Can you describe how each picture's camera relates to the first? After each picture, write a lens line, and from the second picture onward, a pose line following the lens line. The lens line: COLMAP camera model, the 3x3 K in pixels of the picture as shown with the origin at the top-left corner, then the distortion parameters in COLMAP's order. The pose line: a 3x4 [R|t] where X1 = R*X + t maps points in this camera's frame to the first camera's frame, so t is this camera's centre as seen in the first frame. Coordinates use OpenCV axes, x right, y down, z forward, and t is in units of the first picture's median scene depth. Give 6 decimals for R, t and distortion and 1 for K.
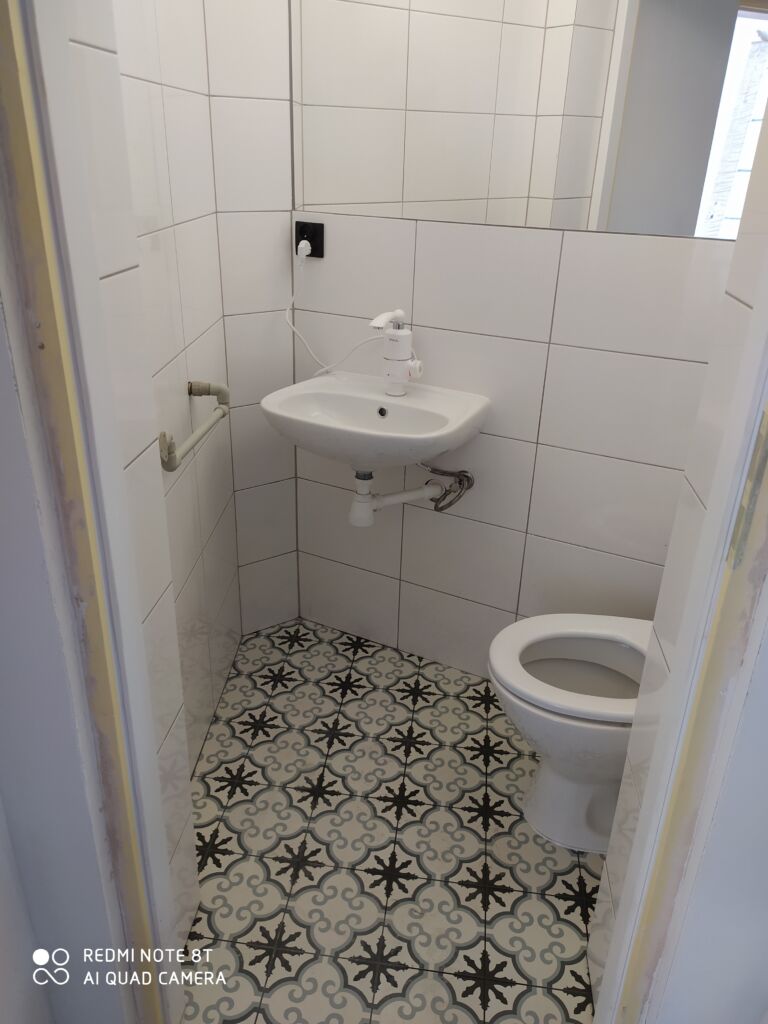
lens RADIAL K [[767.3, 0, 384.0], [0, 767.3, 512.0], [0, 0, 1]] dist [0.030769, -0.000295]
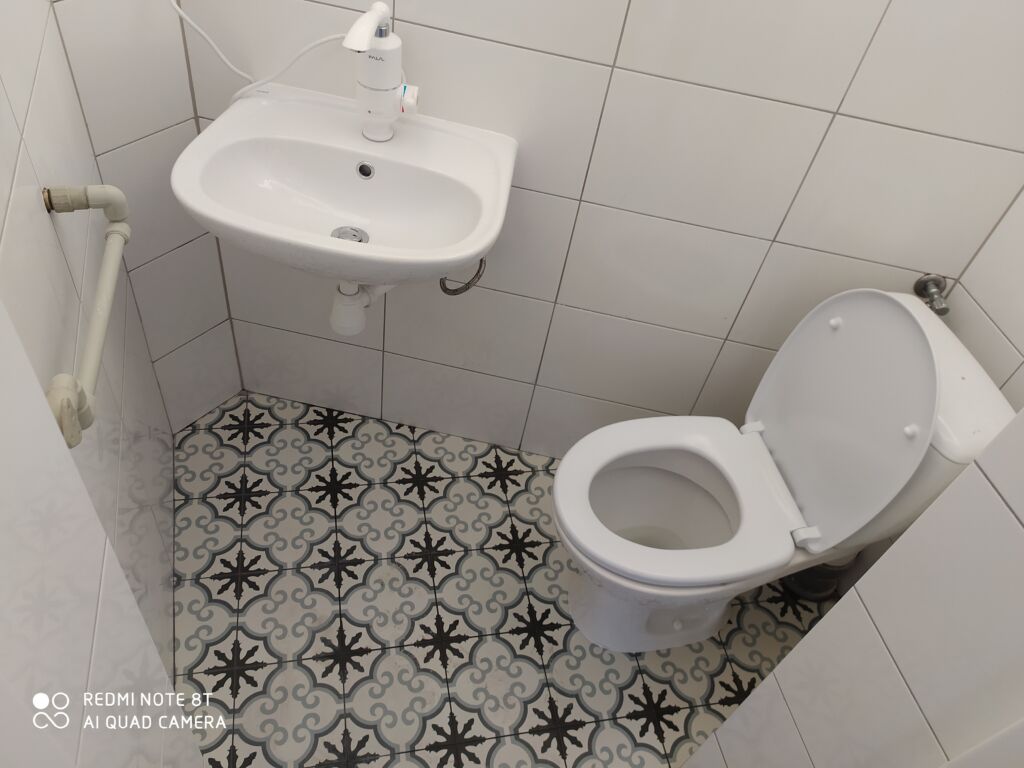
lens RADIAL K [[767.3, 0, 512.0], [0, 767.3, 384.0], [0, 0, 1]] dist [0.030769, -0.000295]
pose [[0.940851, -0.159171, 0.299105, -0.101664], [0.024237, 0.912139, 0.409163, -0.211156], [-0.337952, -0.377712, 0.862045, 0.286560]]
